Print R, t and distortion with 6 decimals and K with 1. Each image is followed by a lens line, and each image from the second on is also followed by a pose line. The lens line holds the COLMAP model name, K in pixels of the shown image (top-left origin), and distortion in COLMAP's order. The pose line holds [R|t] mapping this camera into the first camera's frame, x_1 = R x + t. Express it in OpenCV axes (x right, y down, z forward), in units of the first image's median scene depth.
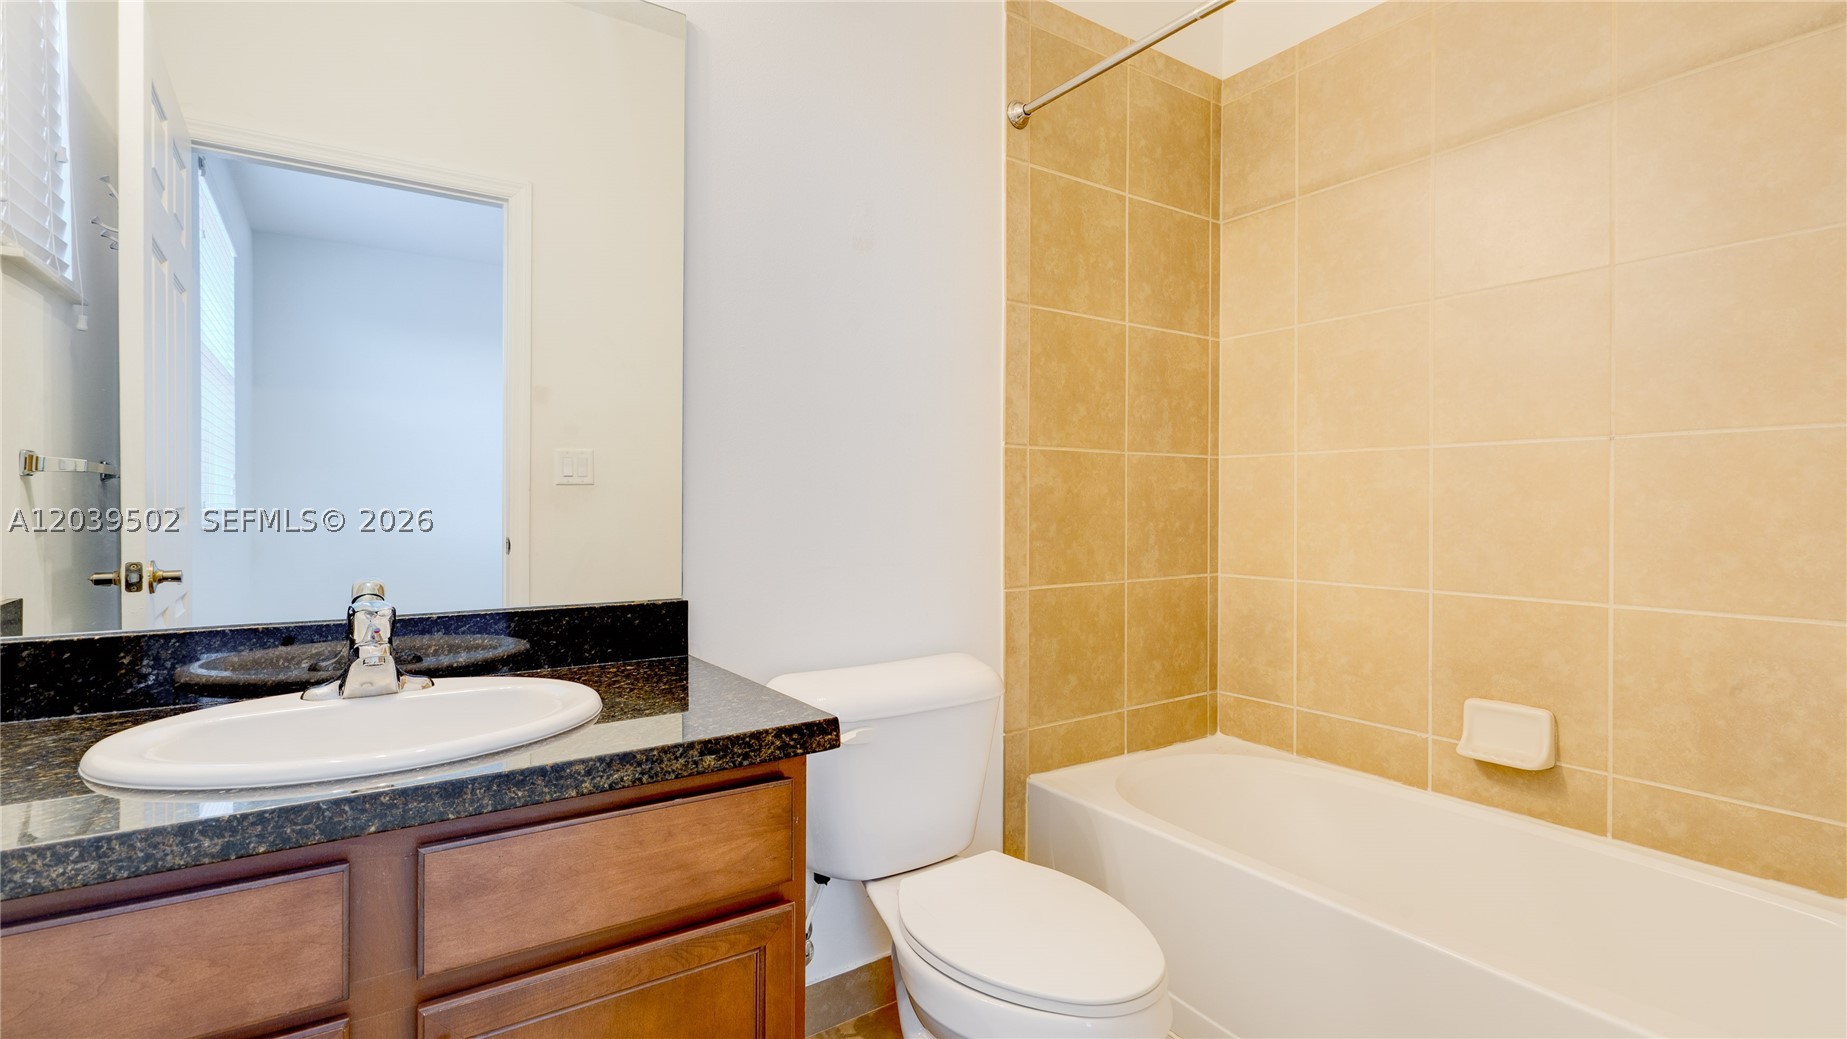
lens RADIAL K [[854.8, 0, 923.5], [0, 854.8, 519.5], [0, 0, 1]] dist [-0.000713, 0.000169]
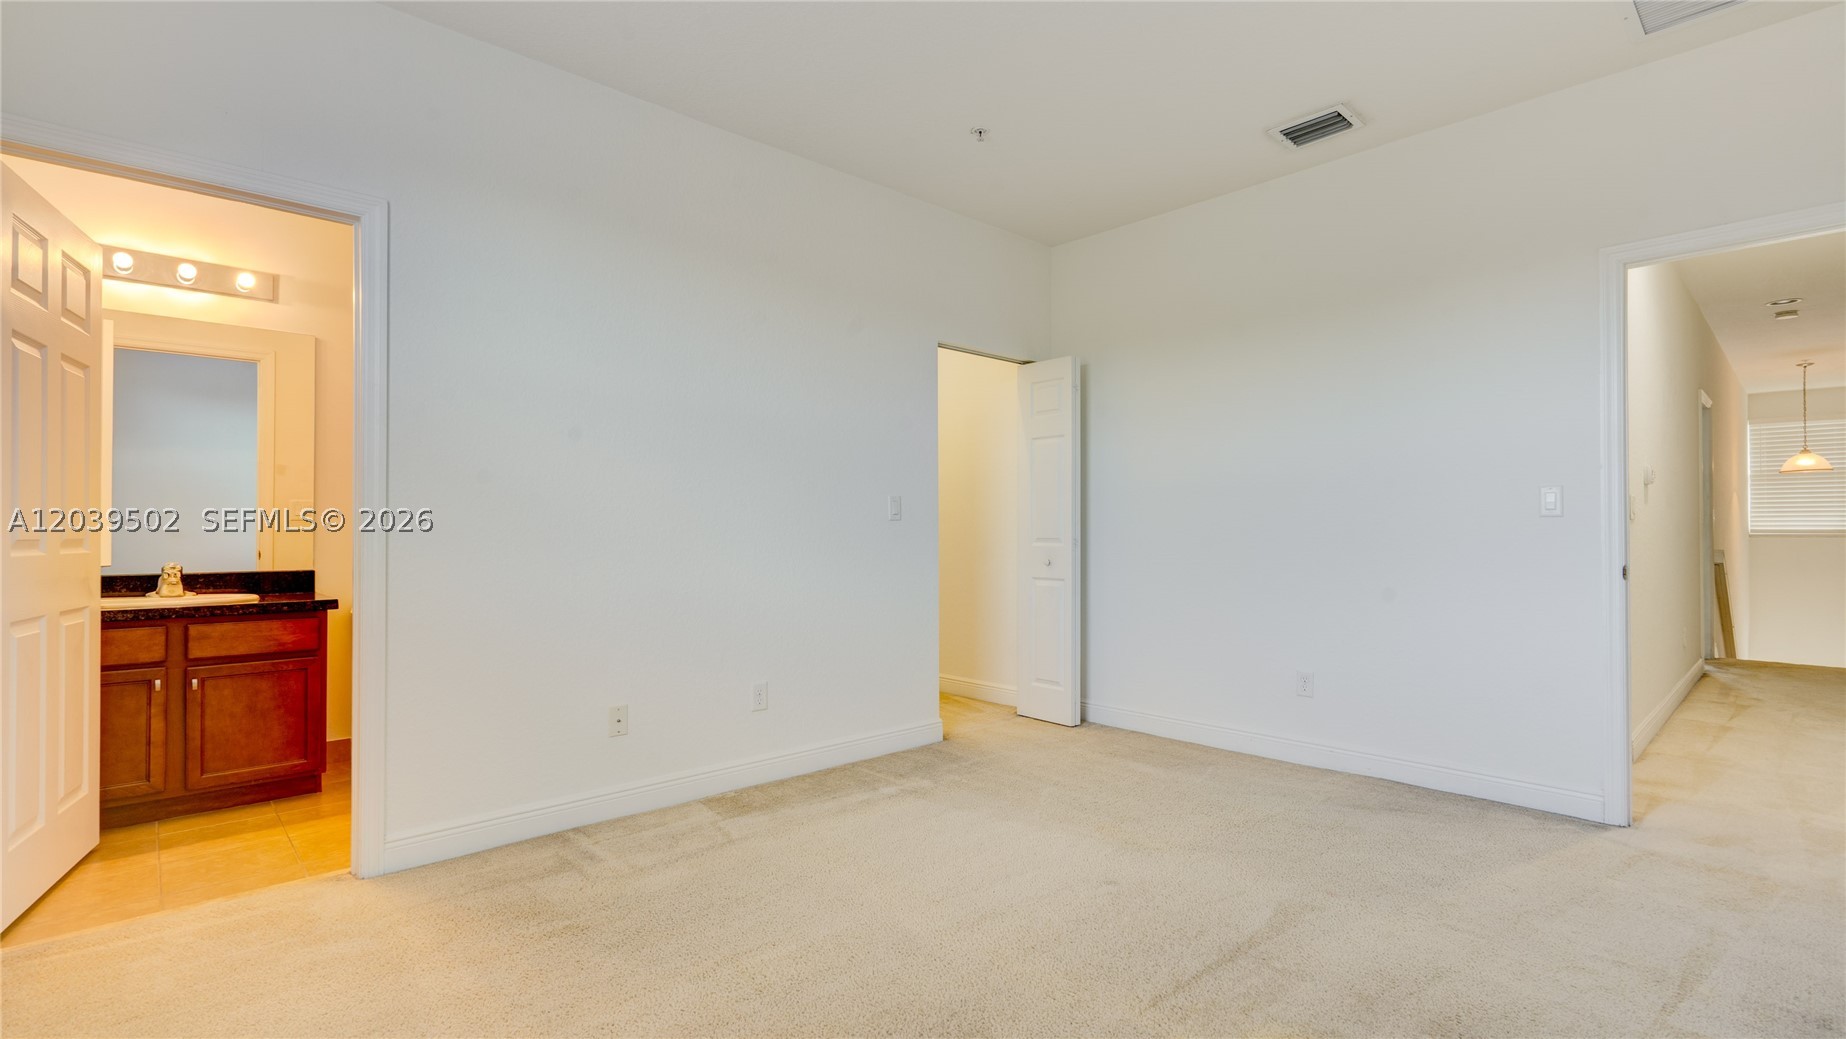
lens RADIAL K [[854.3, 0, 923.0], [0, 854.3, 519.5], [0, 0, 1]] dist [-0.000713, 0.000169]
pose [[0.989285, -0.012282, 0.145478, 1.981816], [0.015343, 0.999684, -0.019936, 0.041738], [-0.145187, 0.021954, 0.989161, -3.058890]]
